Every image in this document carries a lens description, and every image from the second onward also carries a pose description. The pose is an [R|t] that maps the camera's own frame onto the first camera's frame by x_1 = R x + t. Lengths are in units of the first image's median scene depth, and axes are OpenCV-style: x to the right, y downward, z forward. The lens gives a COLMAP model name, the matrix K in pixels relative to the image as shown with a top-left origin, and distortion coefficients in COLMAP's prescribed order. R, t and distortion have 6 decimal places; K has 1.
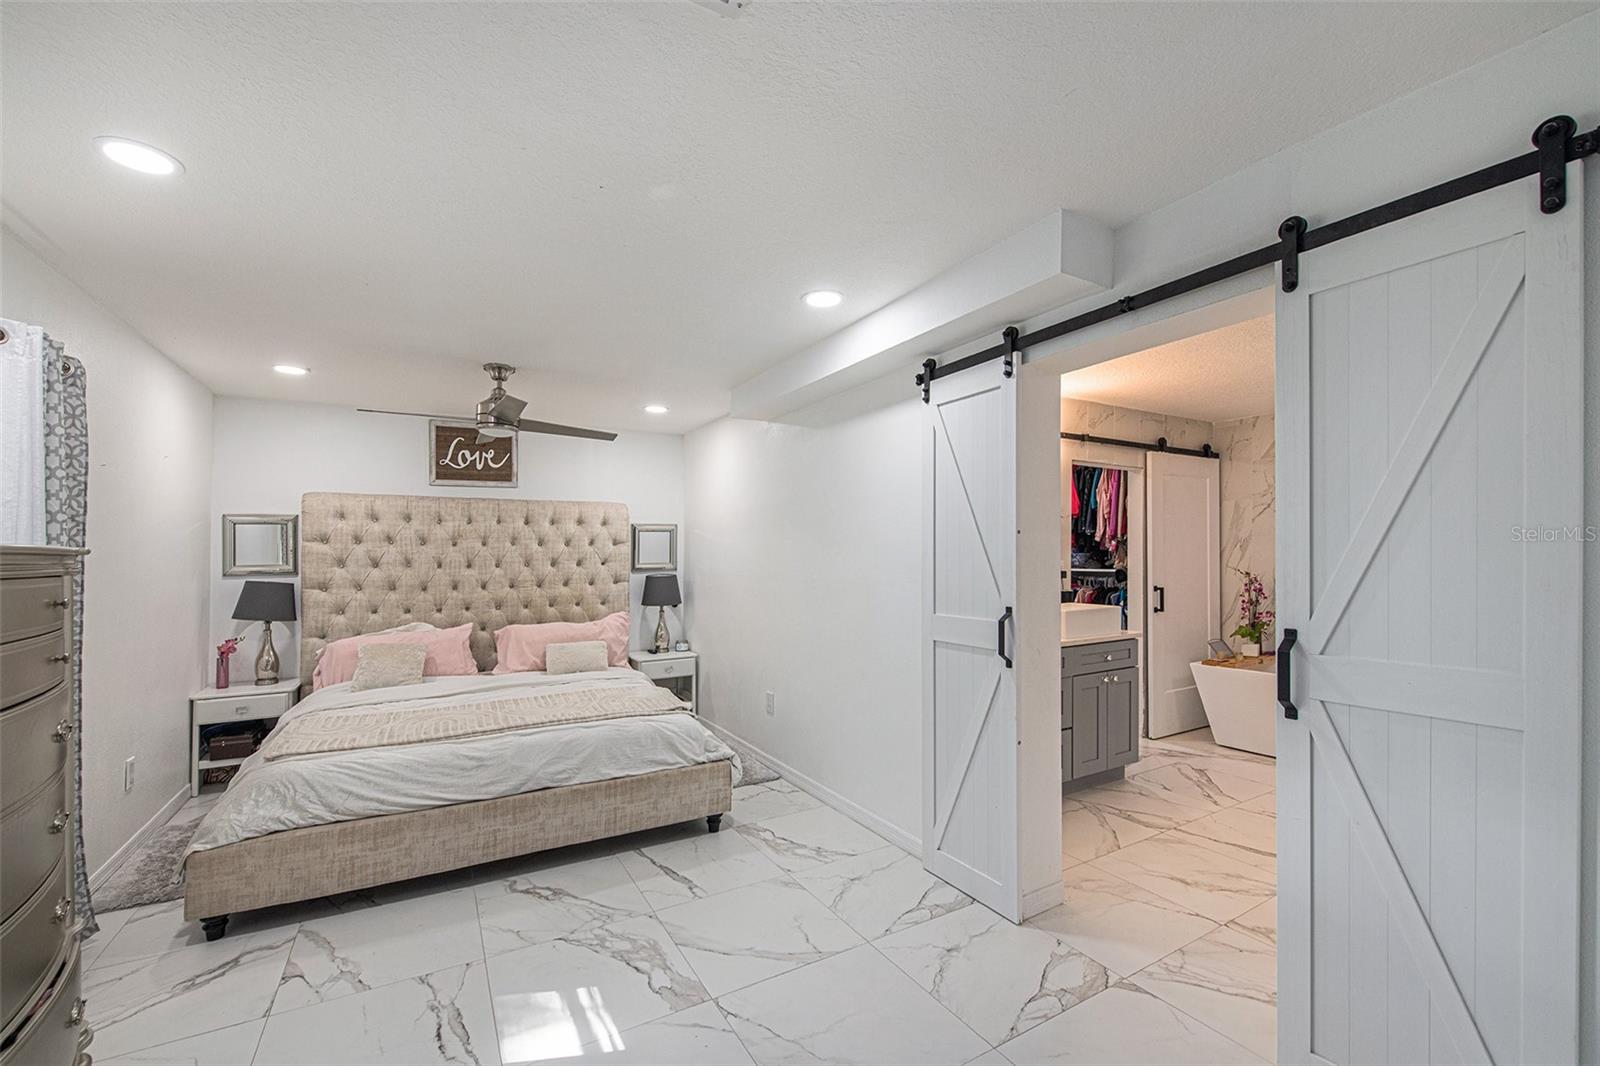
lens RADIAL K [[658.9, 0, 802.8], [0, 658.9, 555.6], [0, 0, 1]] dist [-0.000939, -0.000089]
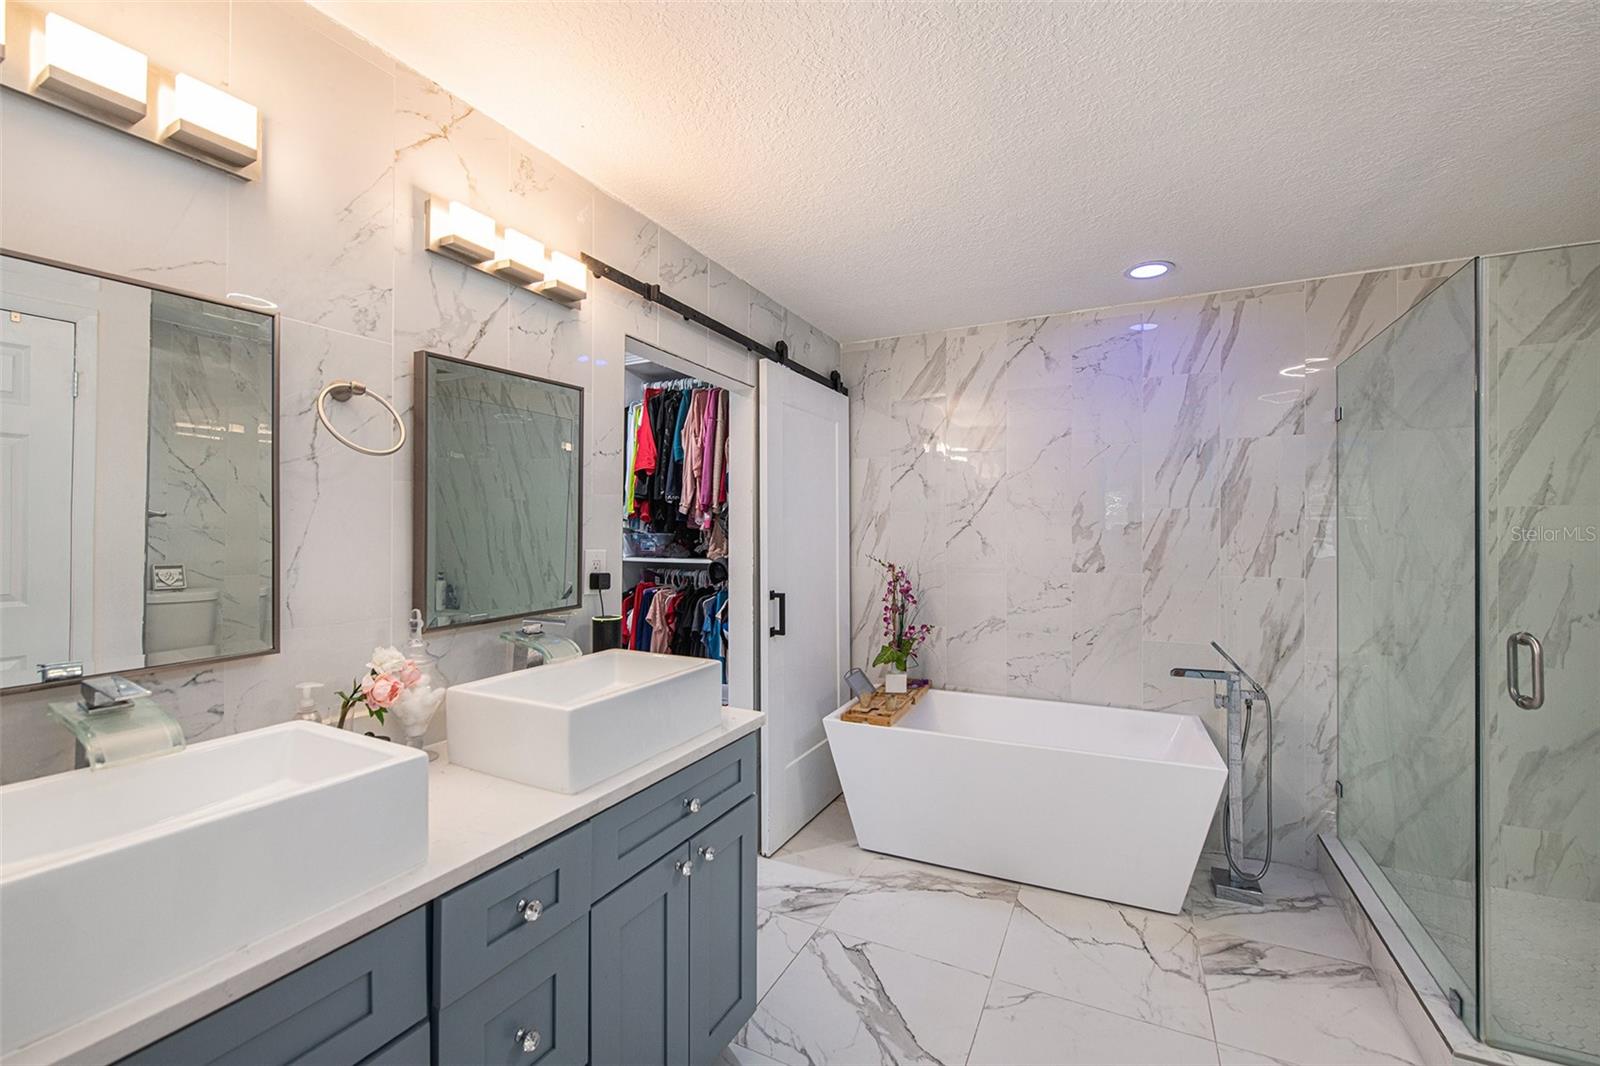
lens RADIAL K [[658.9, 0, 802.8], [0, 658.9, 555.6], [0, 0, 1]] dist [-0.000939, -0.000089]
pose [[0.834606, -0.011611, 0.550725, 0.218893], [-0.006475, 0.999502, 0.030885, -0.002973], [-0.550809, -0.029343, 0.834115, 0.461092]]
